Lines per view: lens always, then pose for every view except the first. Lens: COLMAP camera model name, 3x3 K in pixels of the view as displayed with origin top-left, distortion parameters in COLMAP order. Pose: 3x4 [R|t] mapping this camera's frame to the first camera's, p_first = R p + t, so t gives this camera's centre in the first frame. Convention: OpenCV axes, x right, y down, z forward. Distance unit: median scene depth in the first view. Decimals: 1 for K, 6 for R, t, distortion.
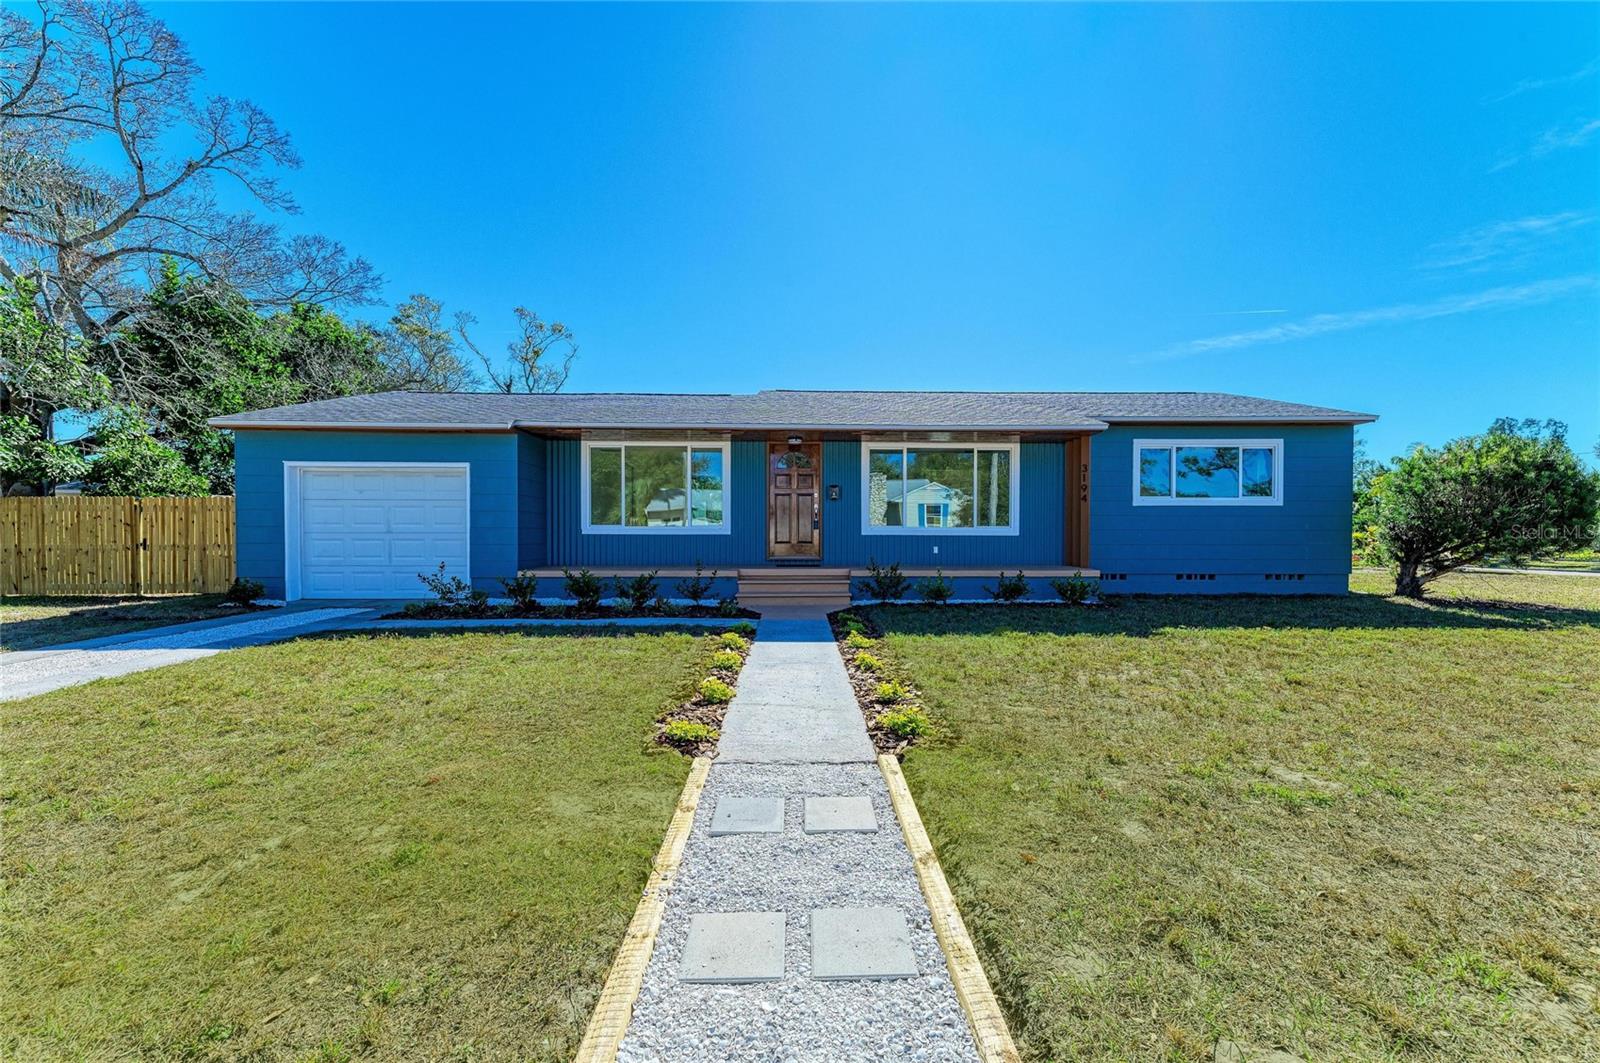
lens RADIAL K [[629.9, 0, 803.0], [0, 629.9, 539.8], [0, 0, 1]] dist [0.024778, -0.007382]
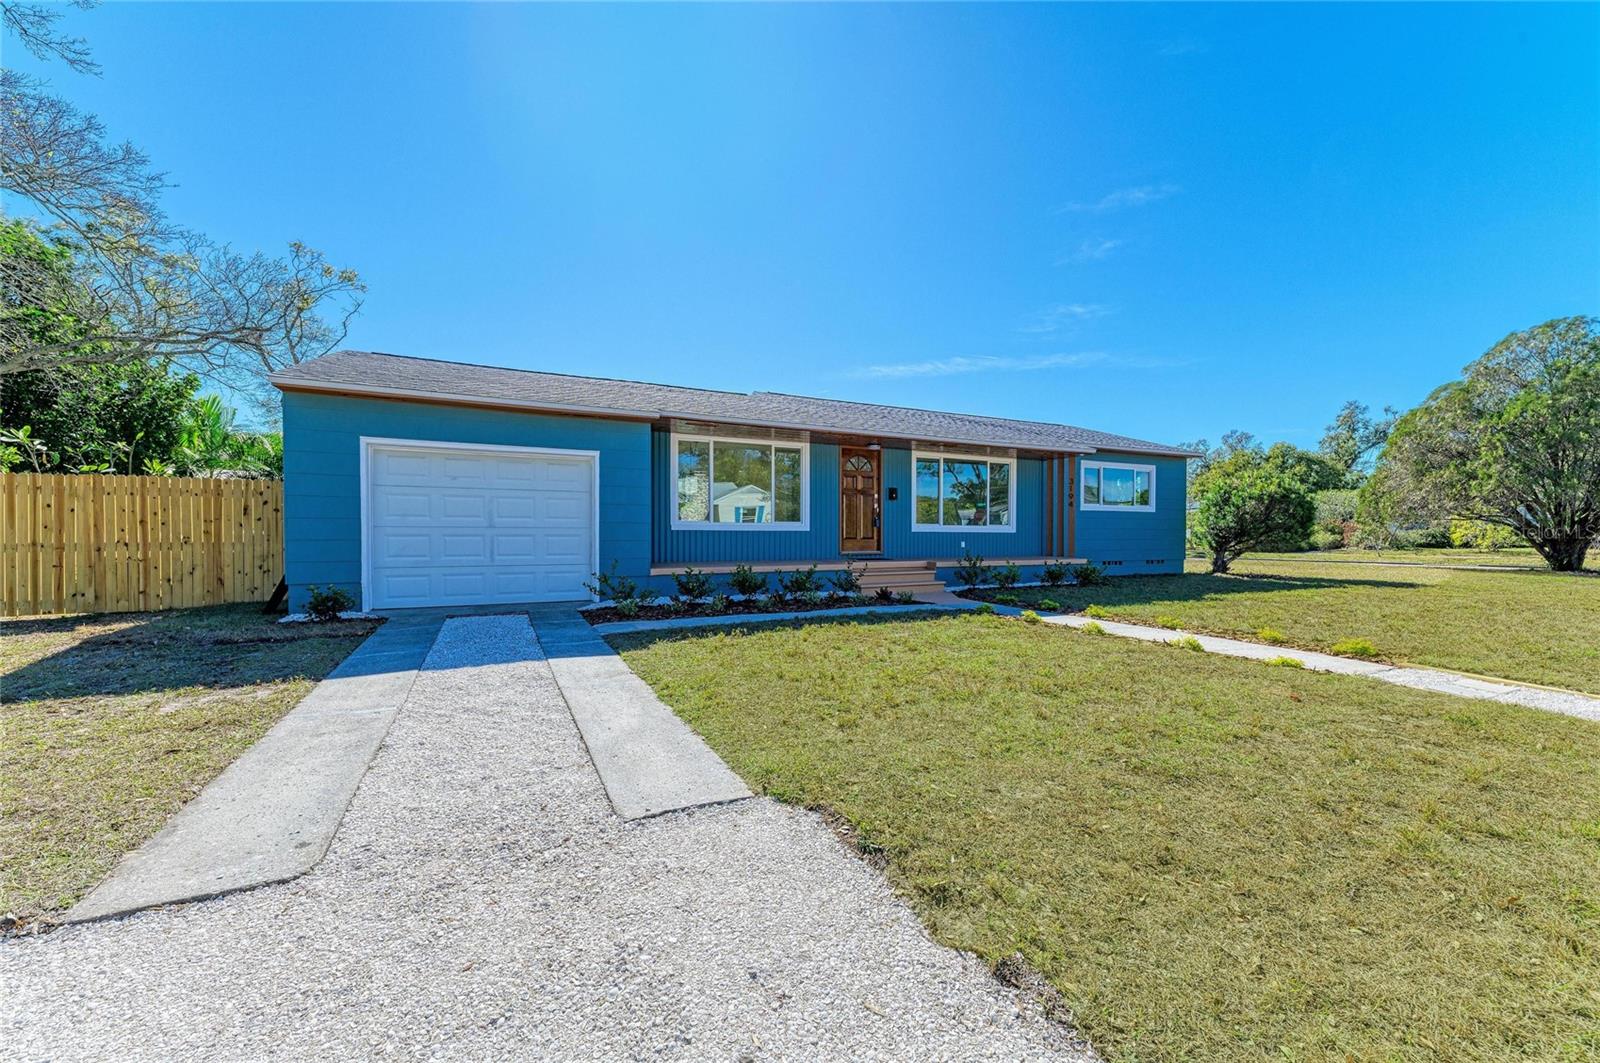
lens RADIAL K [[629.9, 0, 805.9], [0, 629.9, 532.7], [0, 0, 1]] dist [0.024778, -0.007382]
pose [[0.905649, 0.002285, 0.424022, -0.567531], [0.001124, 0.999969, -0.007789, 0.002889], [-0.424026, 0.007531, 0.905619, 0.042627]]
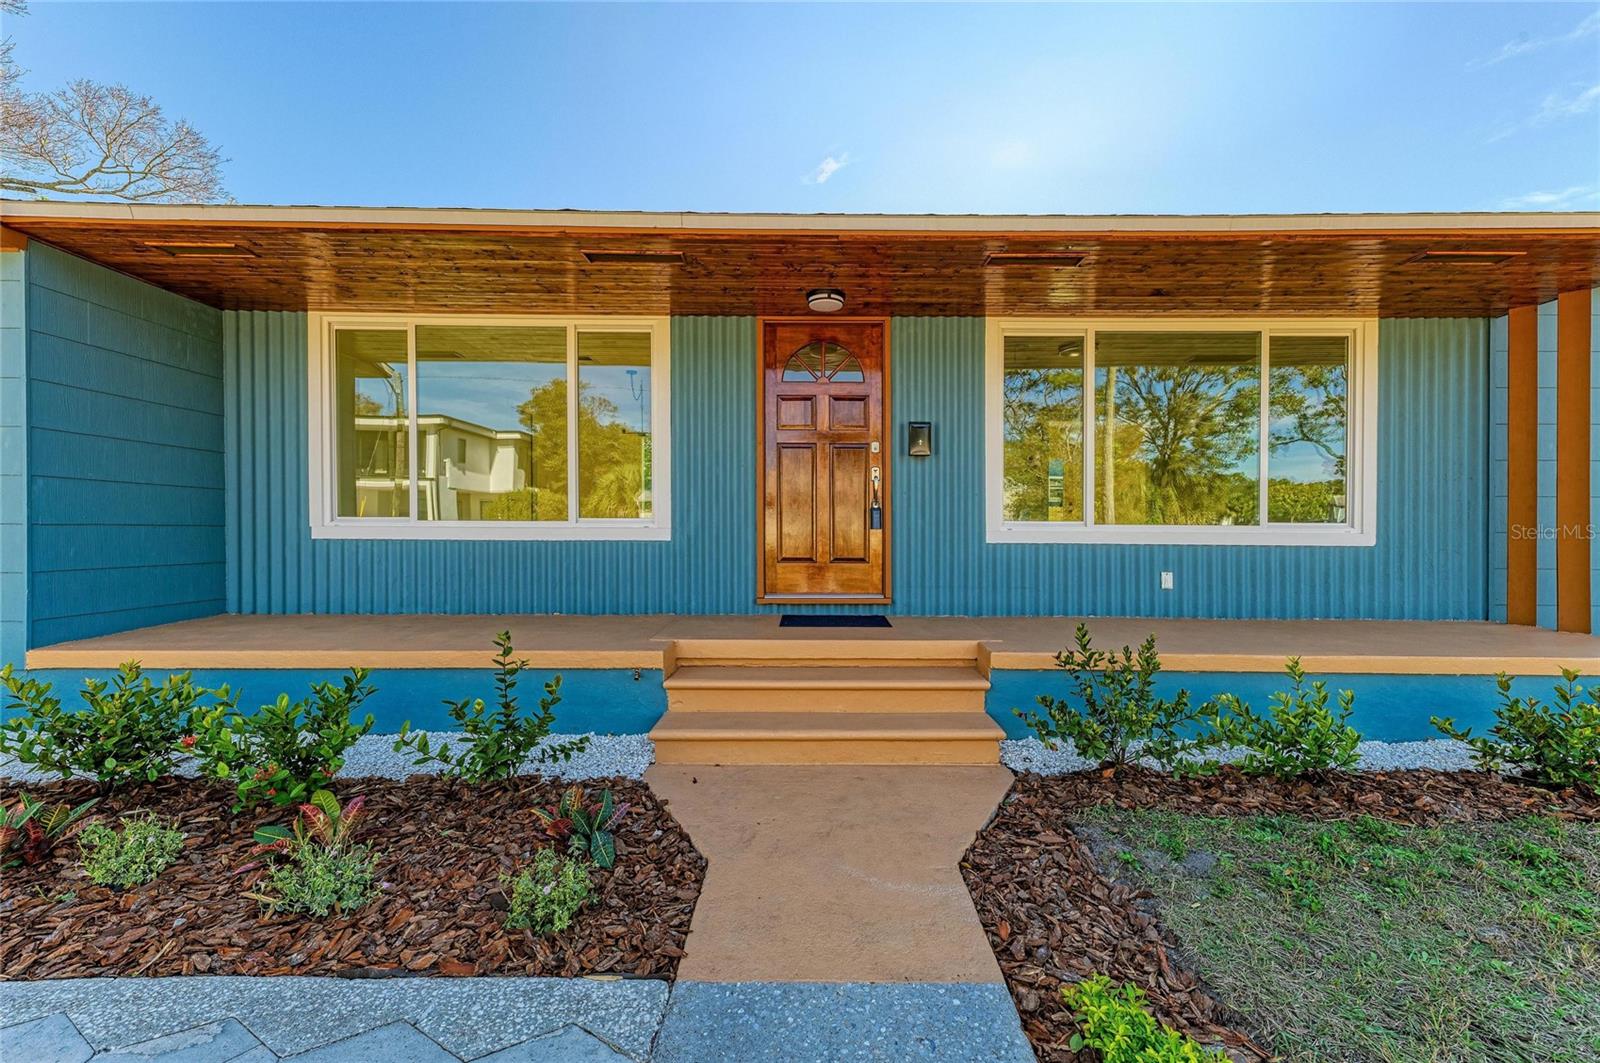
lens RADIAL K [[629.9, 0, 793.7], [0, 629.9, 533.3], [0, 0, 1]] dist [0.024778, -0.007382]
pose [[0.999938, 0.001153, -0.011093, -0.027685], [-0.001225, 0.999978, -0.006511, -0.011164], [0.011086, 0.006524, 0.999917, 0.585760]]
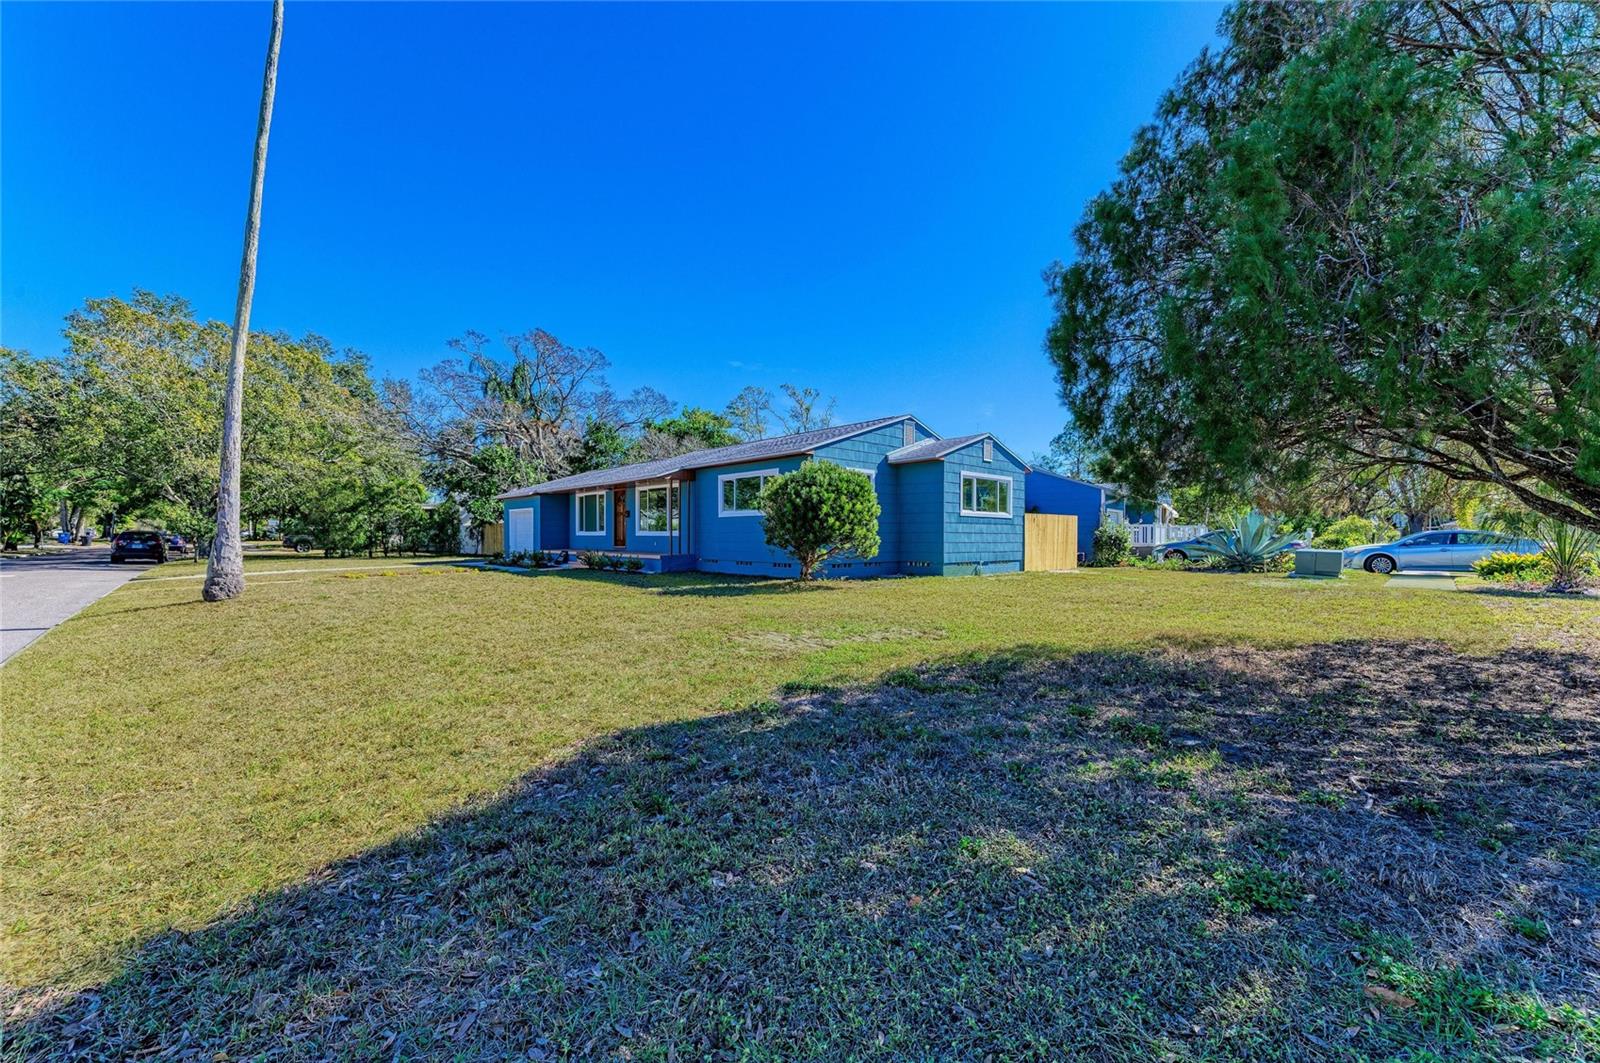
lens RADIAL K [[629.9, 0, 791.0], [0, 629.9, 529.4], [0, 0, 1]] dist [0.024778, -0.007382]
pose [[0.659476, -0.007974, -0.751683, 1.844574], [-0.005128, 0.999873, -0.015105, 0.000071], [0.751708, 0.013816, 0.659351, 0.087639]]
